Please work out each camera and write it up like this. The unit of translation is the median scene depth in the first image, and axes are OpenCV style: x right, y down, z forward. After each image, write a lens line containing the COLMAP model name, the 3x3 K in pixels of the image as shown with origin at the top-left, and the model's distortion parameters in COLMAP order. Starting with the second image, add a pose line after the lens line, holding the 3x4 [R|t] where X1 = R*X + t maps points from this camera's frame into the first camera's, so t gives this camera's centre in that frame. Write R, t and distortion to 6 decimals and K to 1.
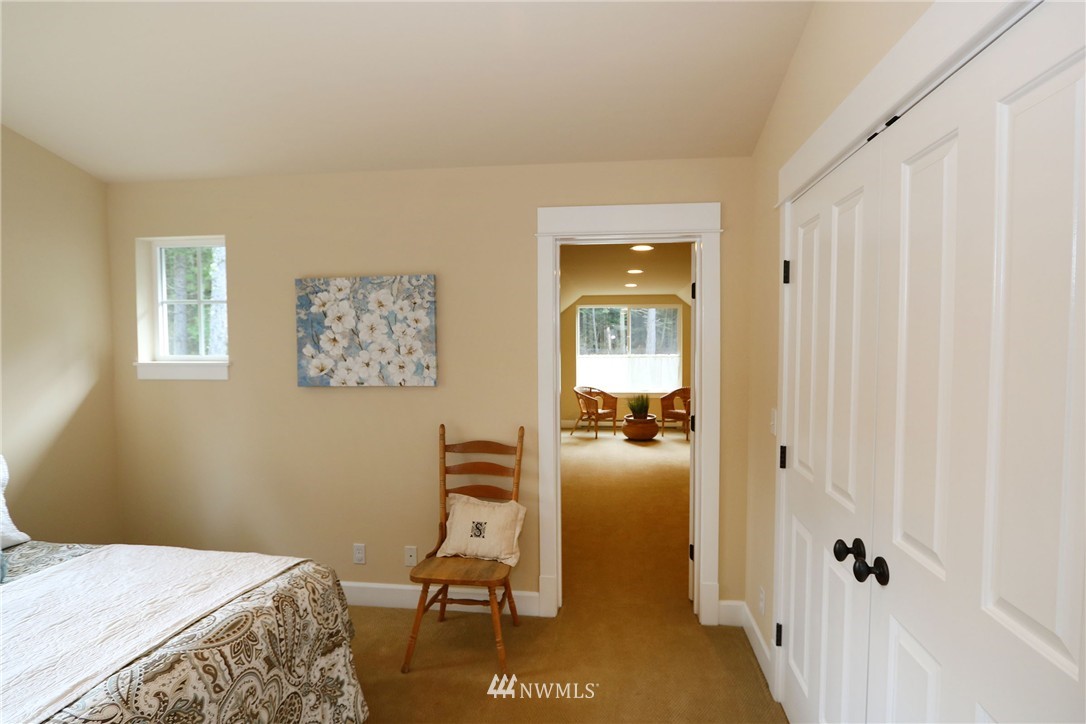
lens RADIAL K [[530.3, 0, 543.5], [0, 530.3, 326.6], [0, 0, 1]] dist [0.002588, 0.000626]
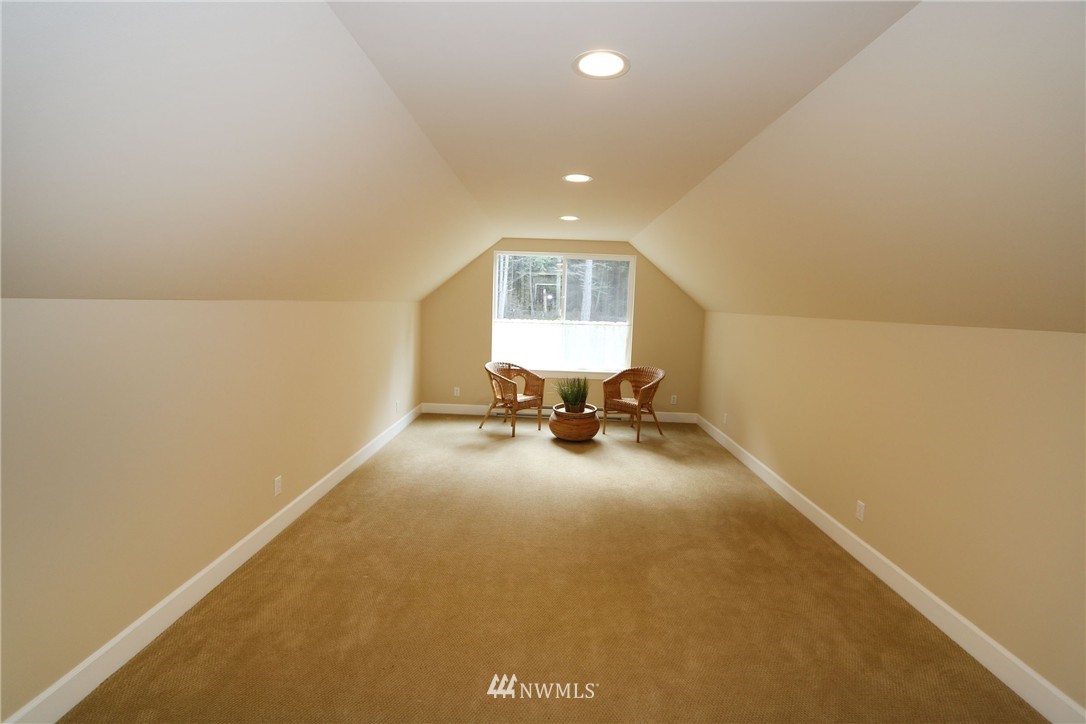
lens RADIAL K [[499.3, 0, 540.1], [0, 499.3, 337.0], [0, 0, 1]] dist [-0.000856, 0.000131]
pose [[0.993319, 0.025610, 0.112519, 0.055939], [-0.036284, 0.994924, 0.093859, 0.012772], [-0.109544, -0.097314, 0.989207, 0.338599]]
